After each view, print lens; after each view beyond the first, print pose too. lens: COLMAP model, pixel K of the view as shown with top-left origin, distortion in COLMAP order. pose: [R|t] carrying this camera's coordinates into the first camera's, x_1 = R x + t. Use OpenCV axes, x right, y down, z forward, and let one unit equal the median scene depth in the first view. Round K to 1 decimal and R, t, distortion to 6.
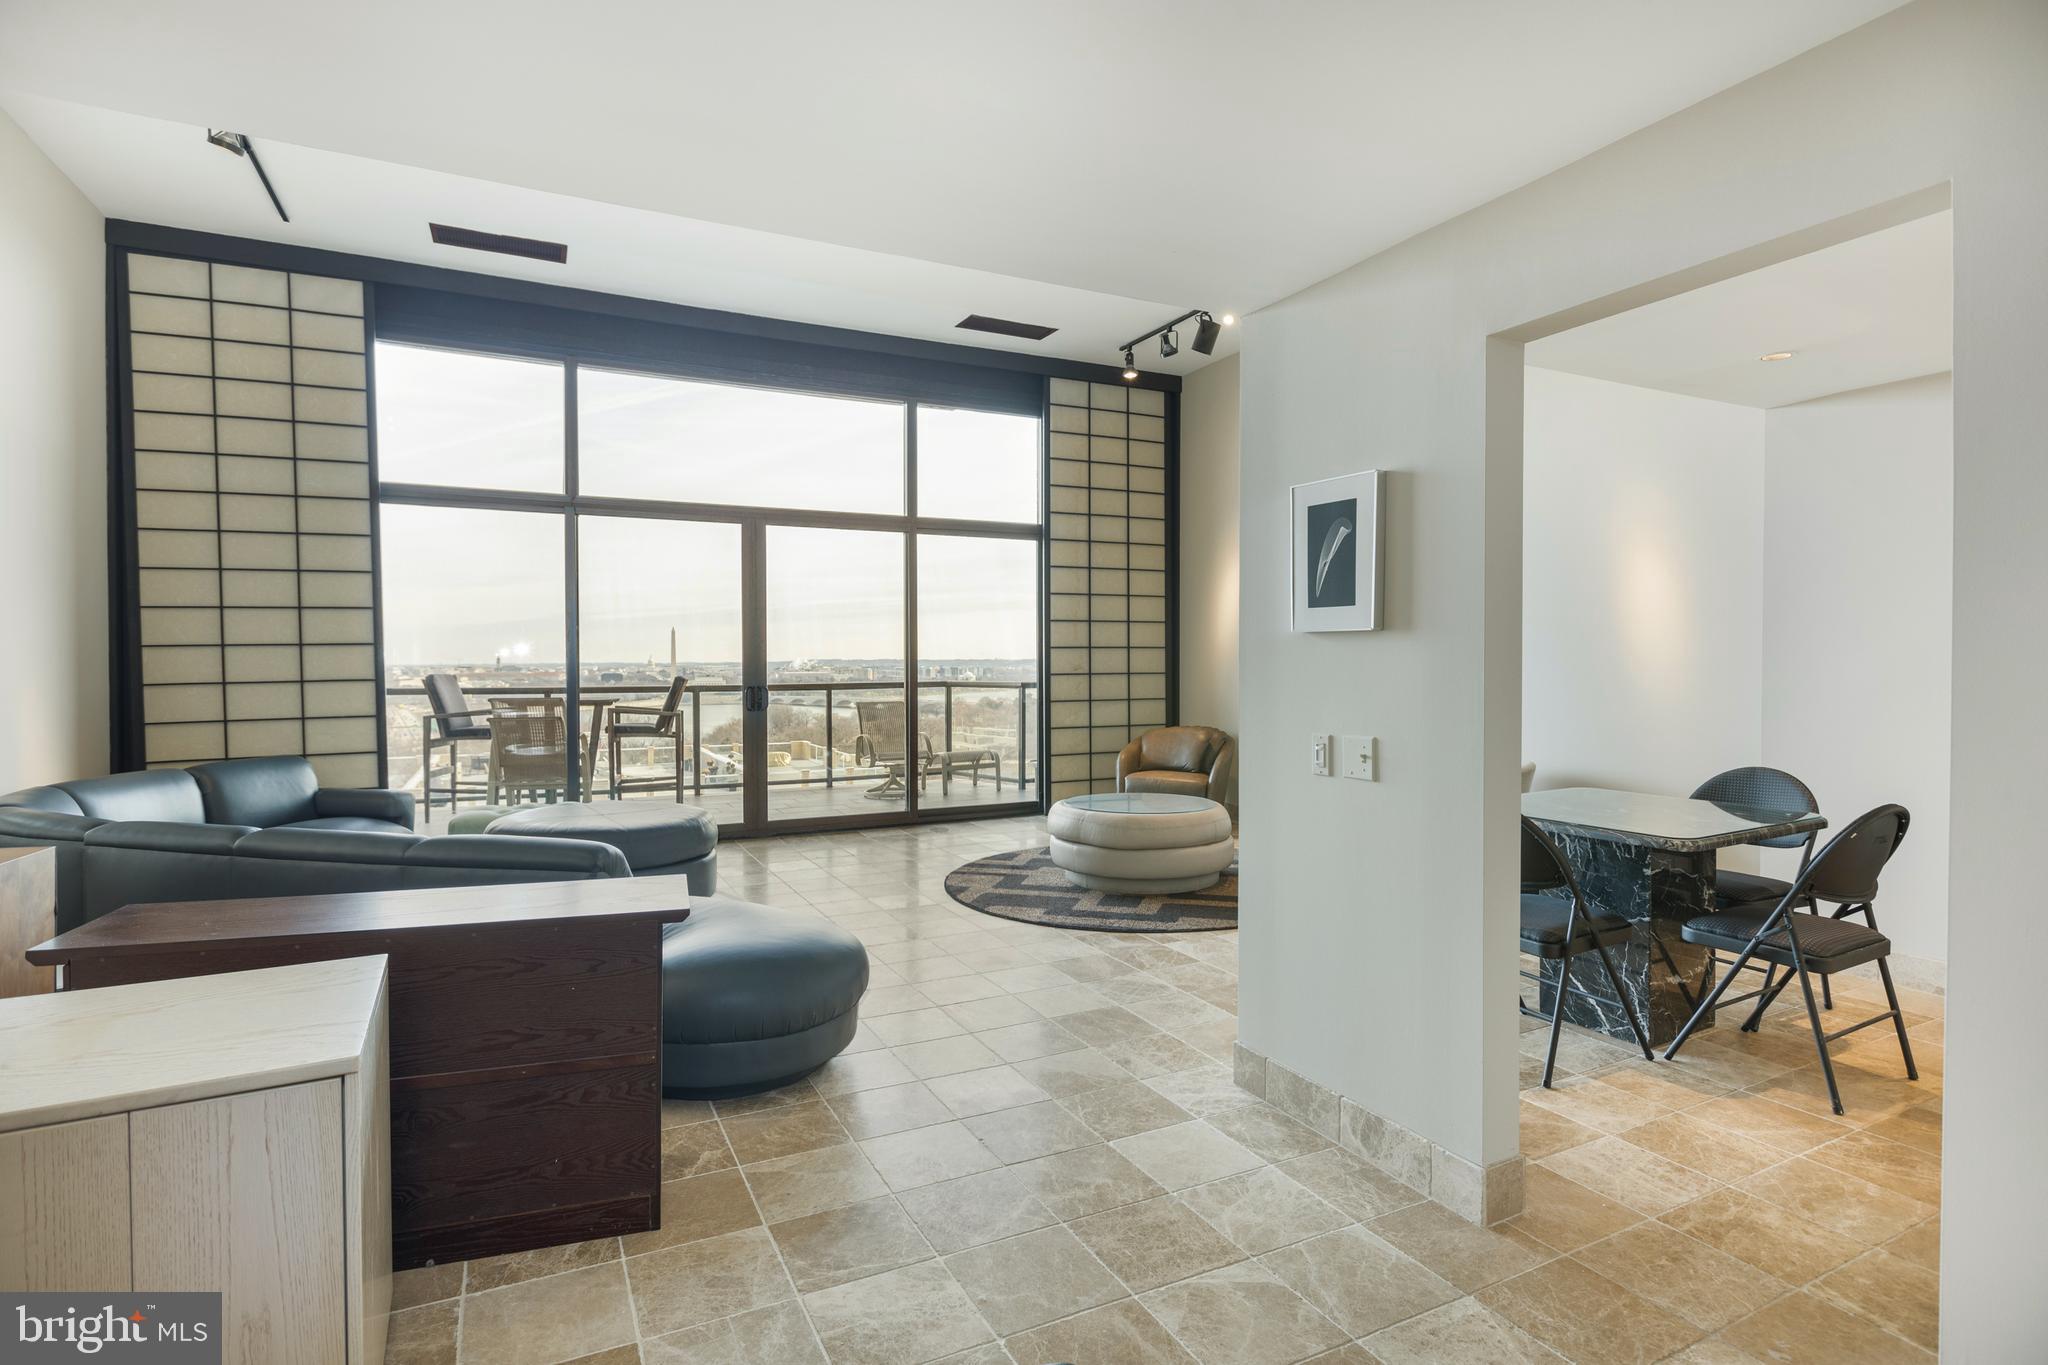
lens RADIAL K [[1020.7, 0, 1025.5], [0, 1020.7, 673.0], [0, 0, 1]] dist [-0.003053, -0.000111]
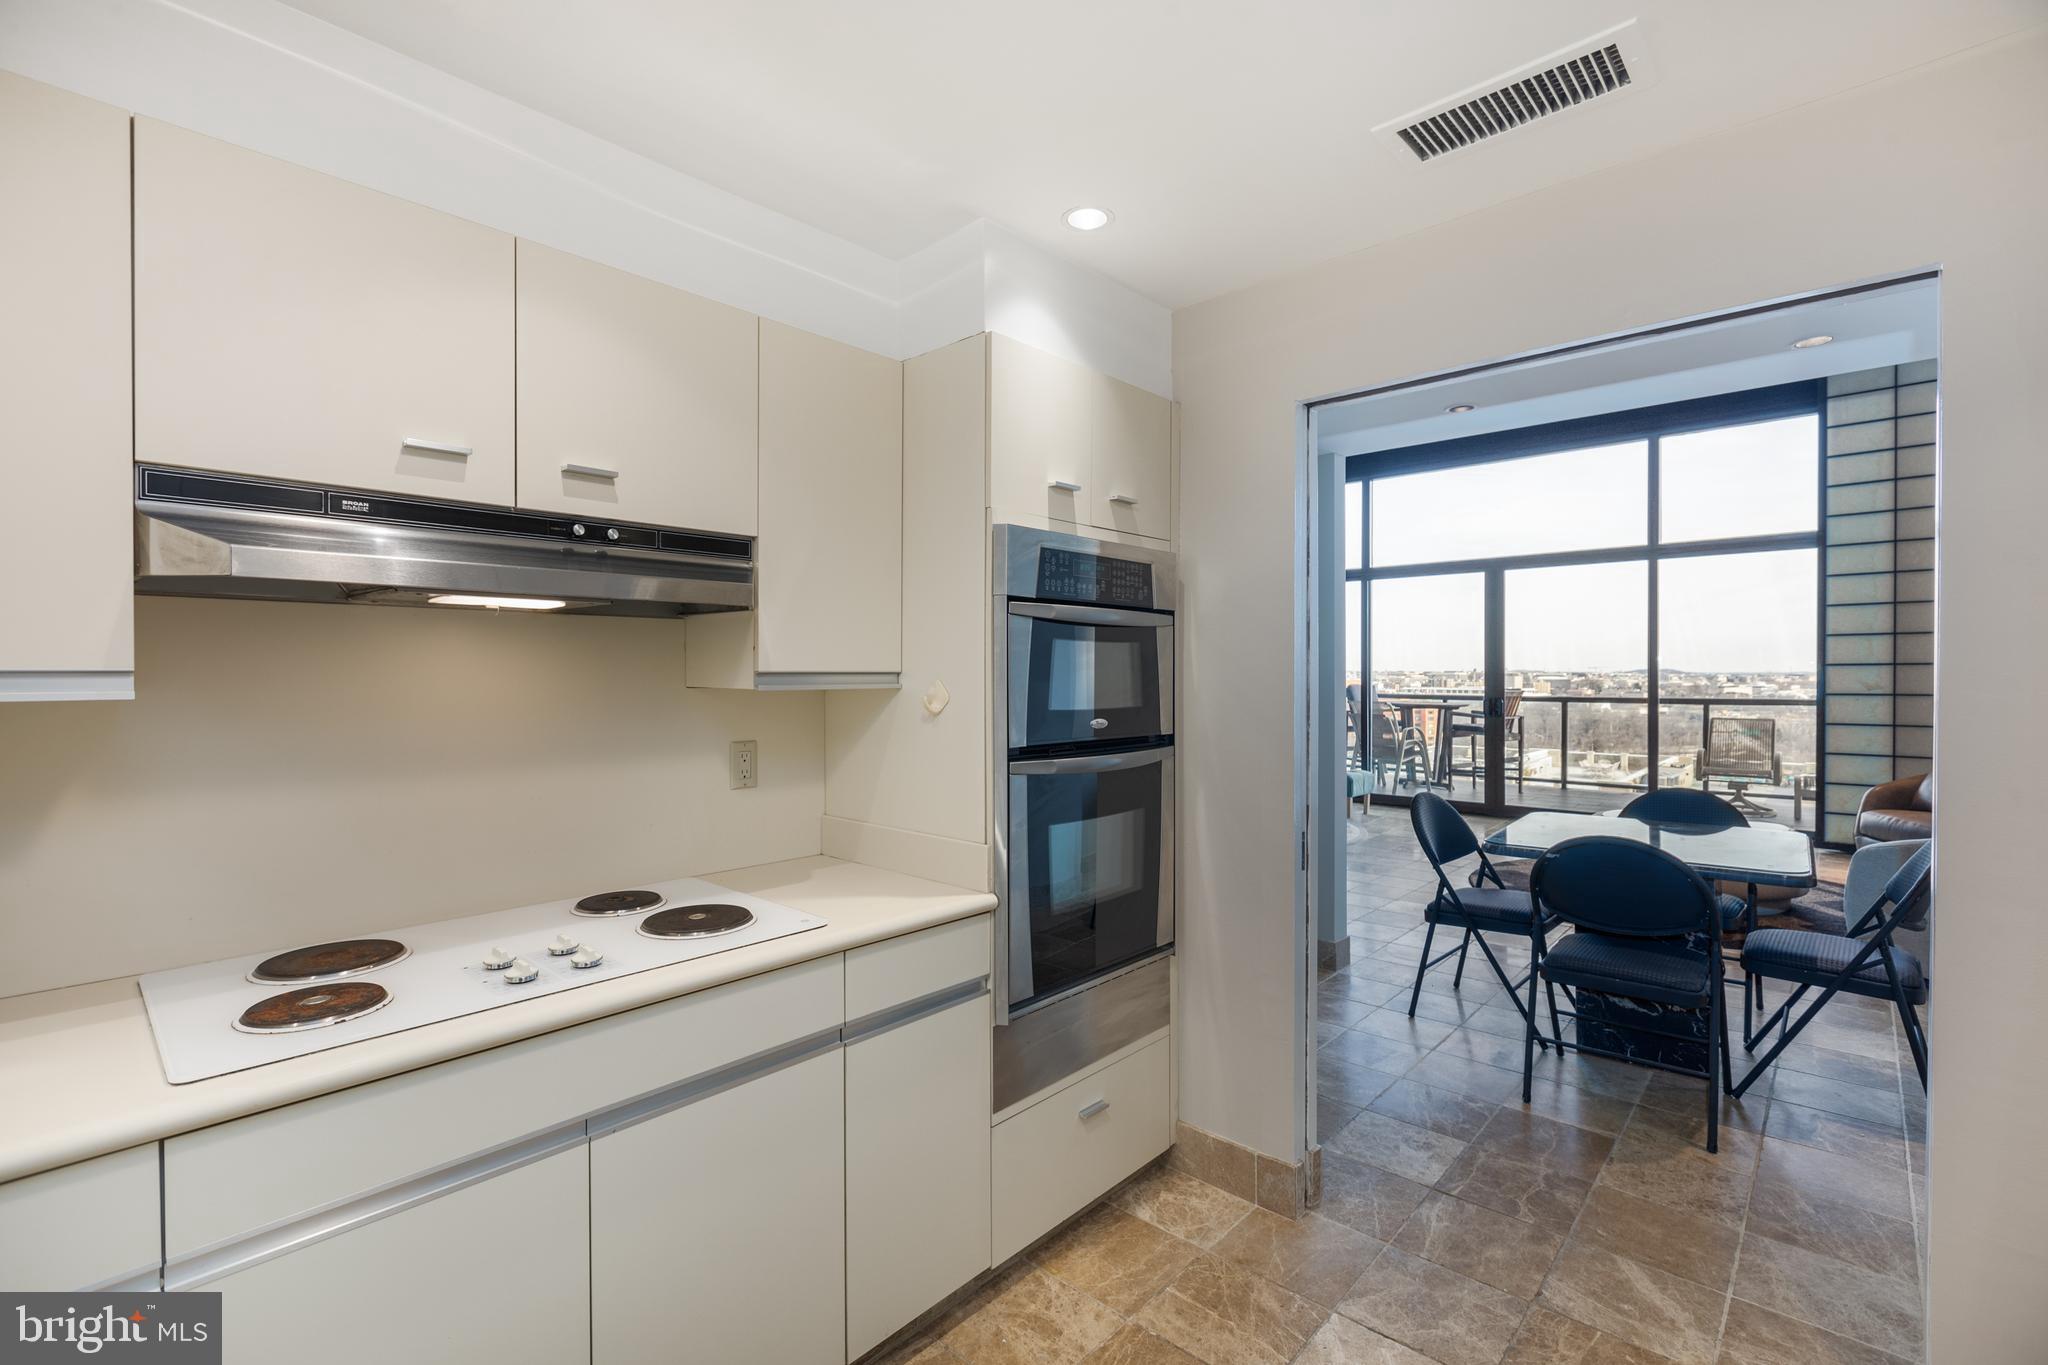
lens RADIAL K [[907.8, 0, 1017.1], [0, 907.8, 681.6], [0, 0, 1]] dist [0.001149, -0.000781]
pose [[0.350210, 0.011256, -0.936604, 0.552149], [-0.009035, 0.999922, 0.008639, -0.010434], [0.936628, 0.005436, 0.350284, 0.037665]]
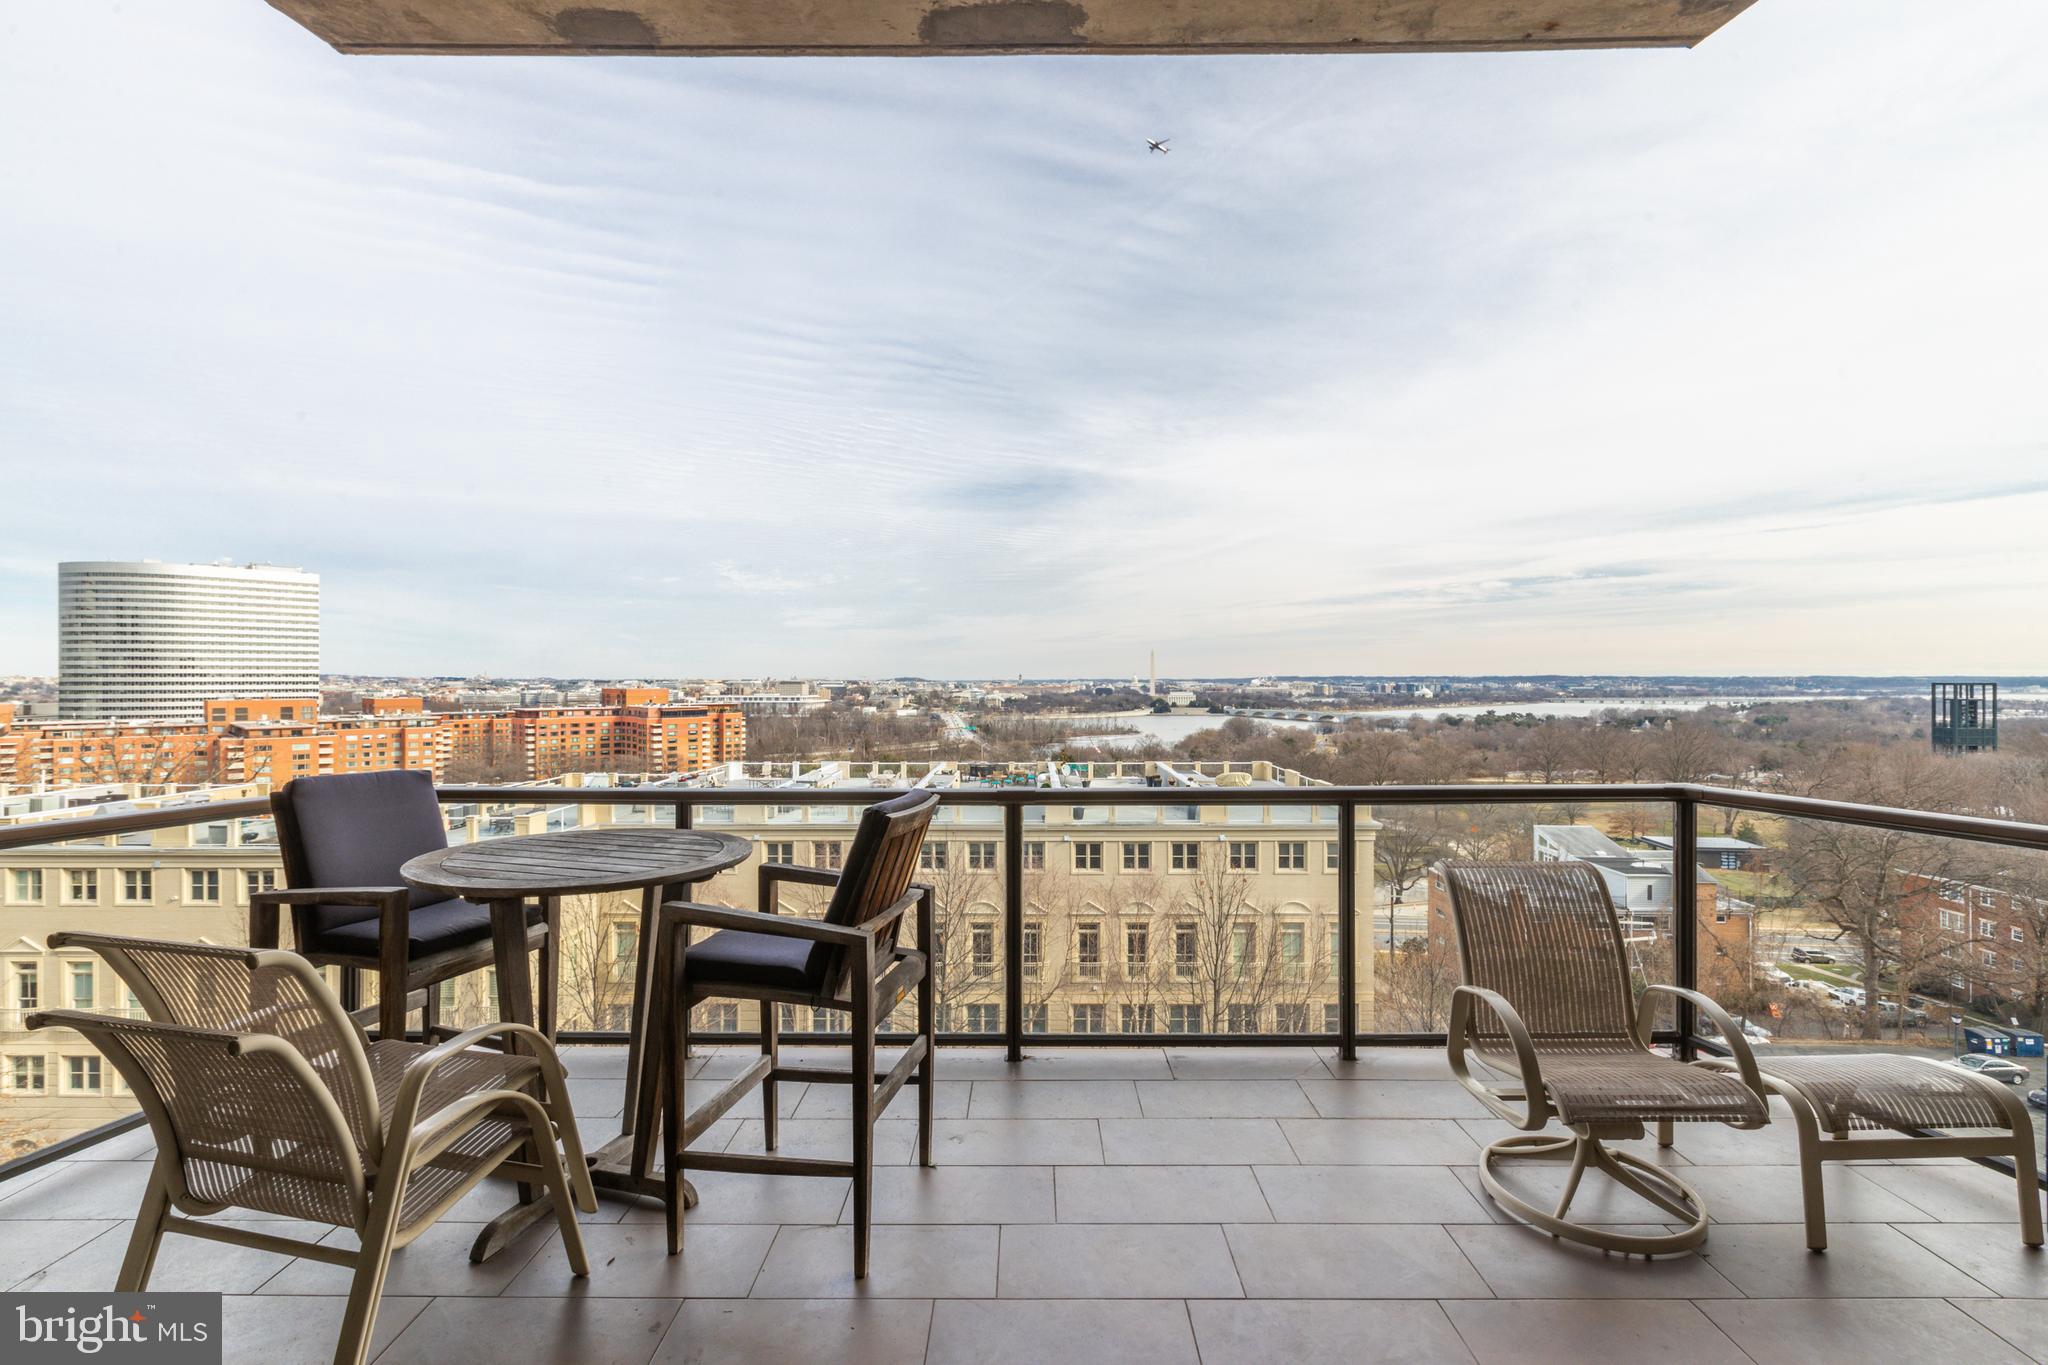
lens RADIAL K [[907.8, 0, 1032.2], [0, 907.8, 692.6], [0, 0, 1]] dist [0.001149, -0.000781]
pose [[0.894602, 0.006956, -0.446810, -0.190824], [-0.004661, 0.999970, 0.006235, -0.036663], [0.446839, -0.003495, 0.894607, 0.840220]]
